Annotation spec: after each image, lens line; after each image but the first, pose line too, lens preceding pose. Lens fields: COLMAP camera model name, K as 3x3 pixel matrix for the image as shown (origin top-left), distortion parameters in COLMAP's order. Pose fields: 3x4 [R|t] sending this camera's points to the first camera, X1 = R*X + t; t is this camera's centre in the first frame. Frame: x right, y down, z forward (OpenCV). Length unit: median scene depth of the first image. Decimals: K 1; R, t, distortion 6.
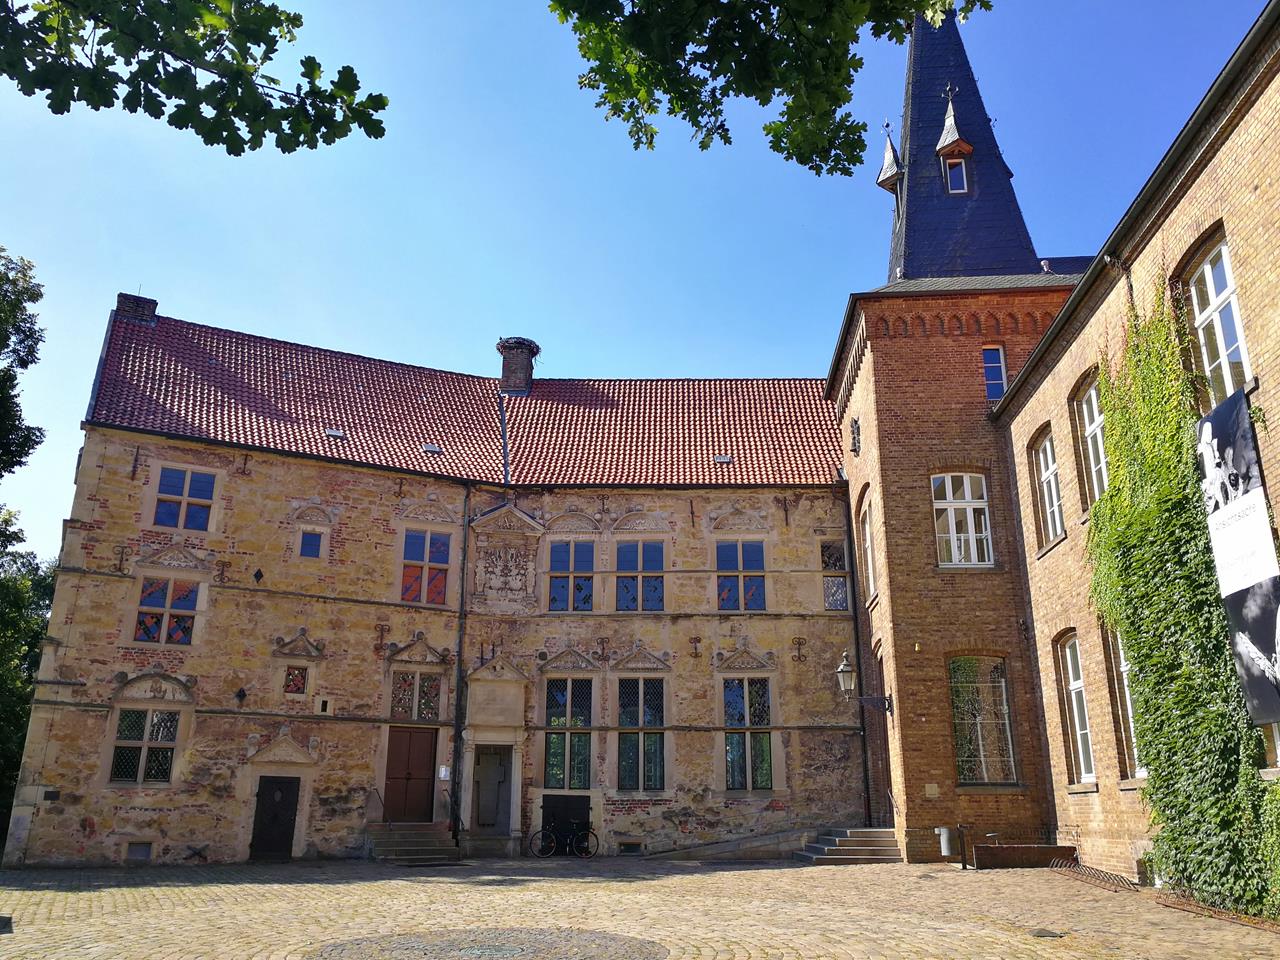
lens RADIAL K [[1022.2, 0, 640.0], [0, 1022.2, 480.0], [0, 0, 1]] dist [0.004812, -0.003096]
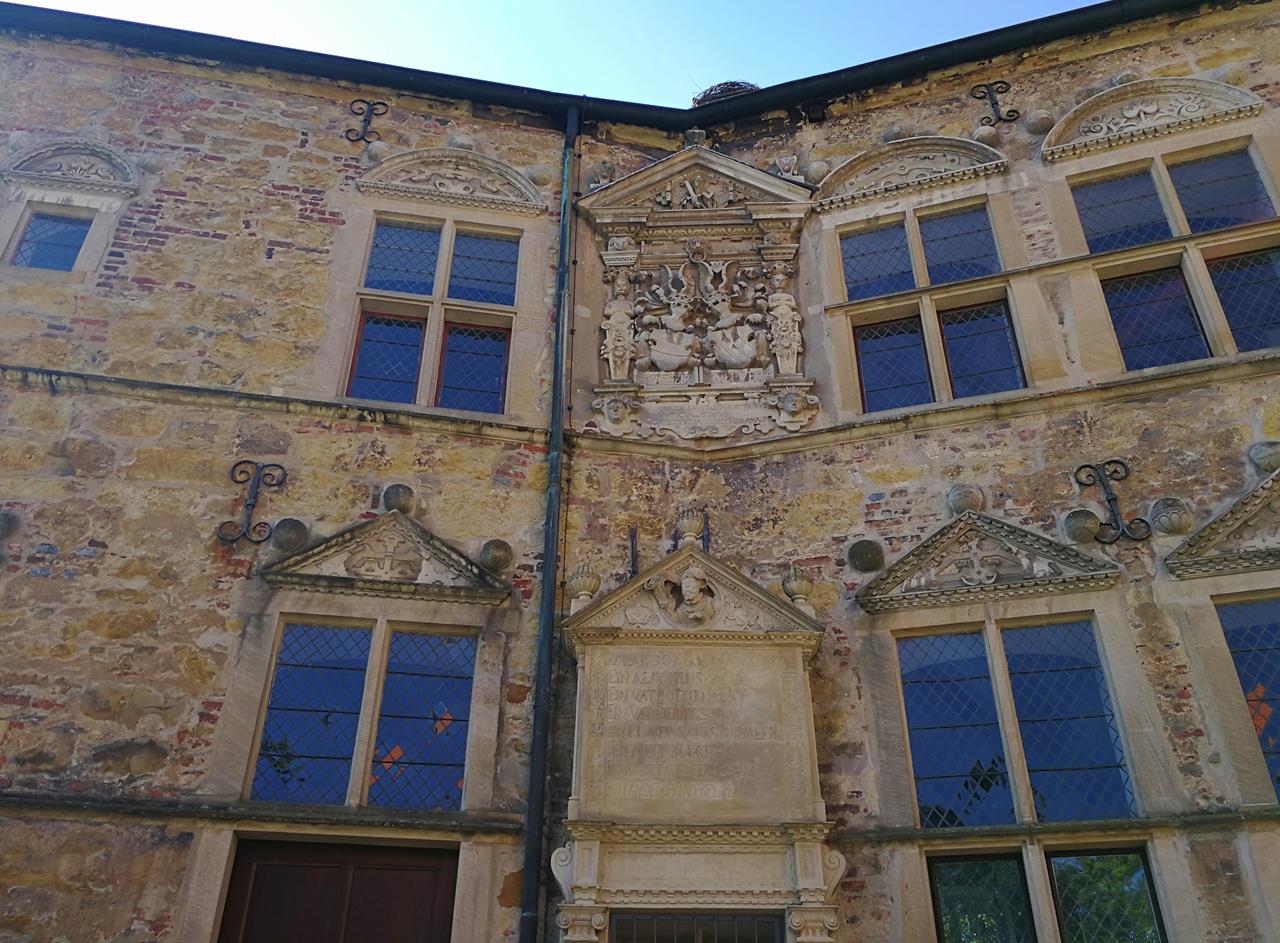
lens RADIAL K [[1001.4, 0, 634.7], [0, 1001.4, 499.0], [0, 0, 1]] dist [0.068267, -0.118618]
pose [[0.961090, -0.135823, -0.240537, -0.088727], [0.081390, 0.971349, -0.223285, 0.212403], [0.263972, 0.195020, 0.944609, 0.749064]]
